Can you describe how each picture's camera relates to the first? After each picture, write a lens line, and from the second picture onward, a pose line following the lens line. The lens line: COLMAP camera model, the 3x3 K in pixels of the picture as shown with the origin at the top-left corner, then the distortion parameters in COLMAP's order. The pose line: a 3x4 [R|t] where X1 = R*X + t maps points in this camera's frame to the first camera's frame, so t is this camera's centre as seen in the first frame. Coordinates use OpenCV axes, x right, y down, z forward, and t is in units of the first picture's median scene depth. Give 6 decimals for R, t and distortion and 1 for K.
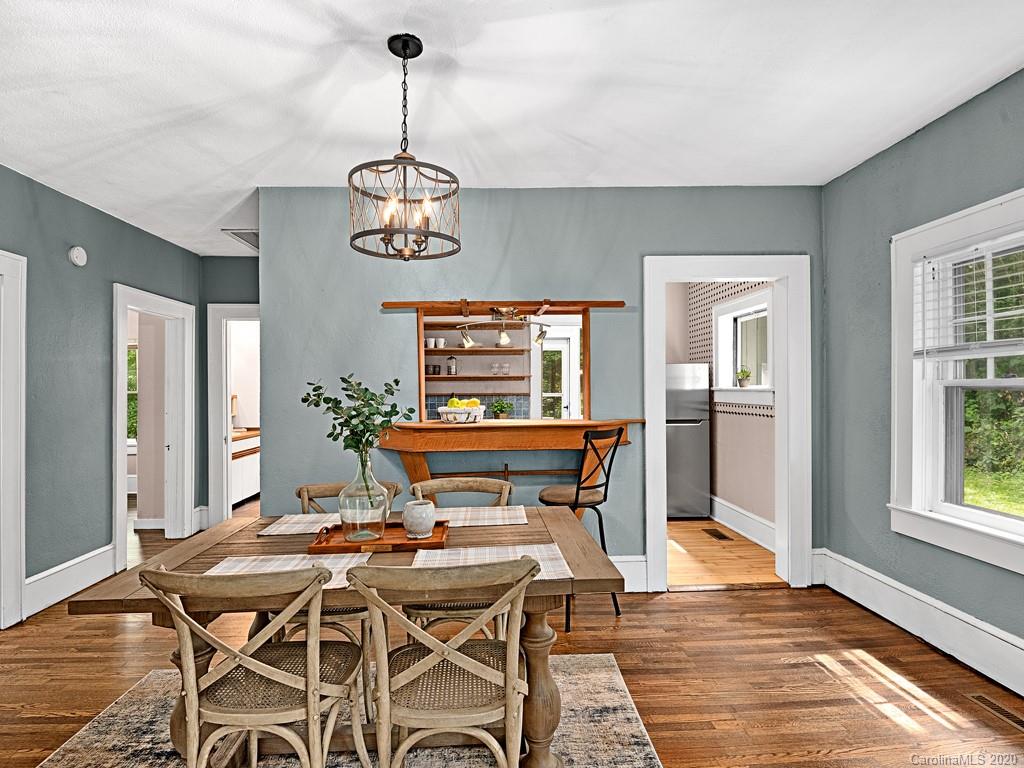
lens RADIAL K [[551.0, 0, 529.4], [0, 551.0, 386.1], [0, 0, 1]] dist [-0.002659, -0.000259]
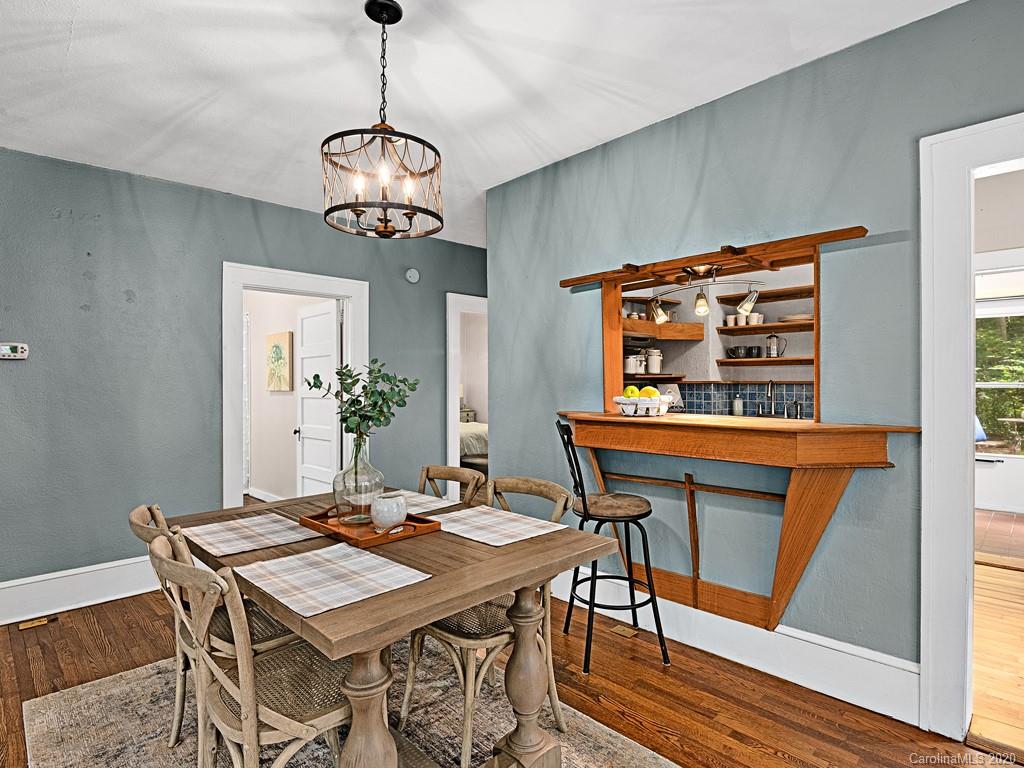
lens RADIAL K [[558.7, 0, 512.0], [0, 558.7, 384.0], [0, 0, 1]] dist [-0.016161, -0.001234]
pose [[0.650061, 0.009699, -0.759820, 0.366966], [0.003797, 0.999865, 0.016012, 0.004965], [0.759873, -0.013294, 0.649936, 0.308360]]
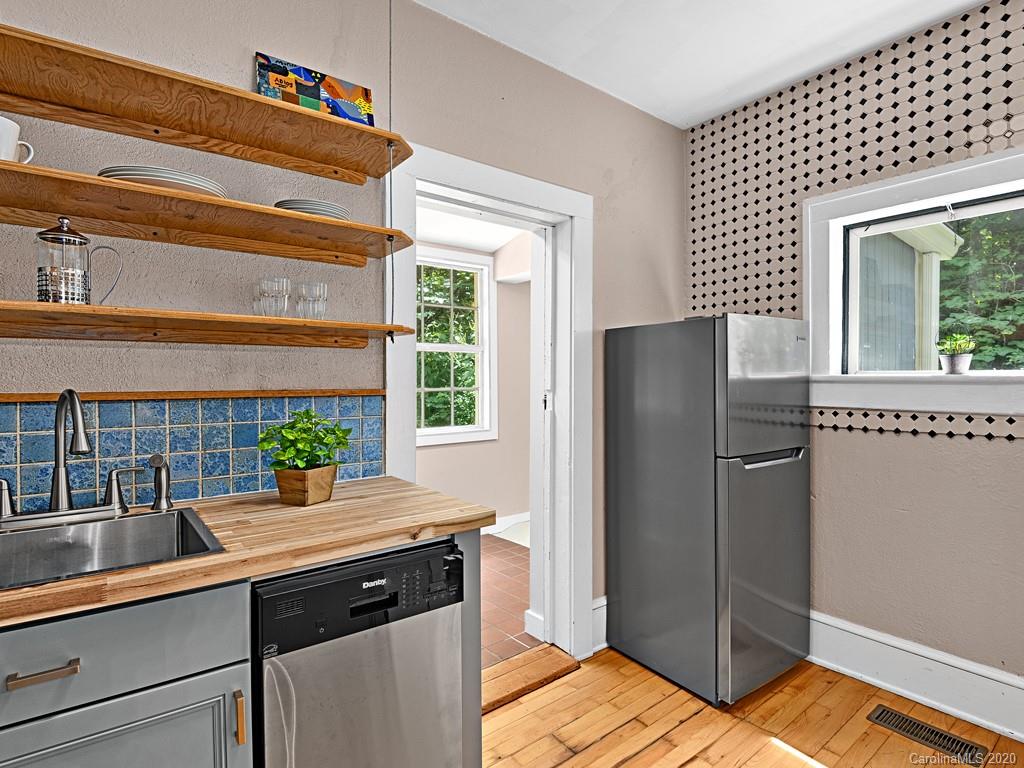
lens RADIAL K [[551.0, 0, 529.4], [0, 551.0, 386.1], [0, 0, 1]] dist [-0.002659, -0.000259]
pose [[0.818810, -0.004970, 0.574043, -0.182180], [-0.006242, 0.999826, 0.017560, 0.008885], [-0.574030, -0.017962, 0.818637, 1.153089]]
